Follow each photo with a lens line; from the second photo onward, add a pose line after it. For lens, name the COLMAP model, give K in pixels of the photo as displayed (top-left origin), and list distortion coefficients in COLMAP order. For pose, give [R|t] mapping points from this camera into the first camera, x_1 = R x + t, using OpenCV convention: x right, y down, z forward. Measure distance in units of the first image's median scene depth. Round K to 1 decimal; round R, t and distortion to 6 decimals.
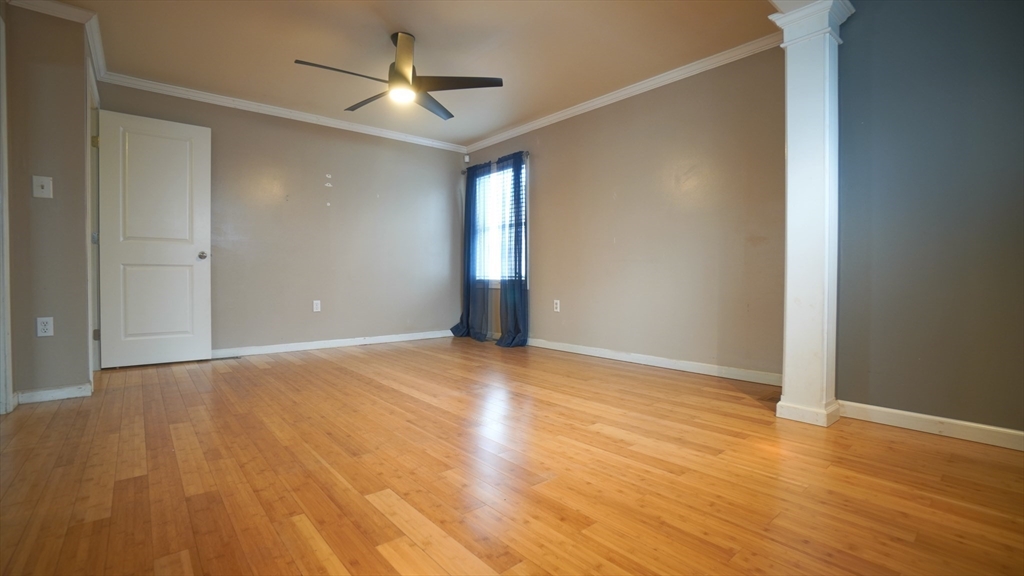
lens RADIAL K [[455.0, 0, 506.2], [0, 455.0, 286.2], [0, 0, 1]] dist [-0.057930, 0.018823]
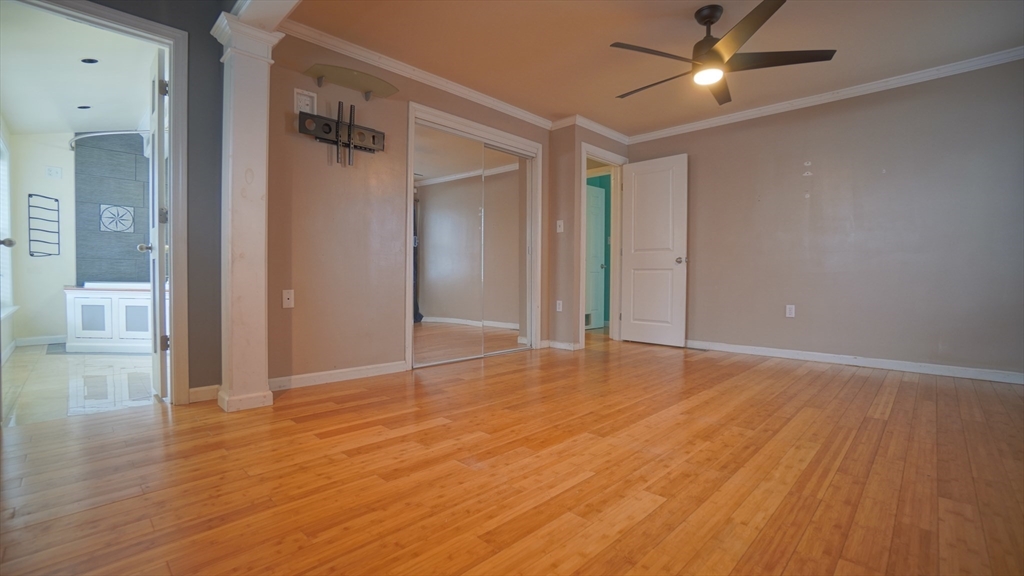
lens RADIAL K [[455.0, 0, 508.7], [0, 455.0, 286.8], [0, 0, 1]] dist [-0.057930, 0.018823]
pose [[0.091507, 0.020079, -0.995602, 0.916079], [-0.024691, 0.999535, 0.017889, -0.014452], [0.995498, 0.022946, 0.091960, 0.778275]]
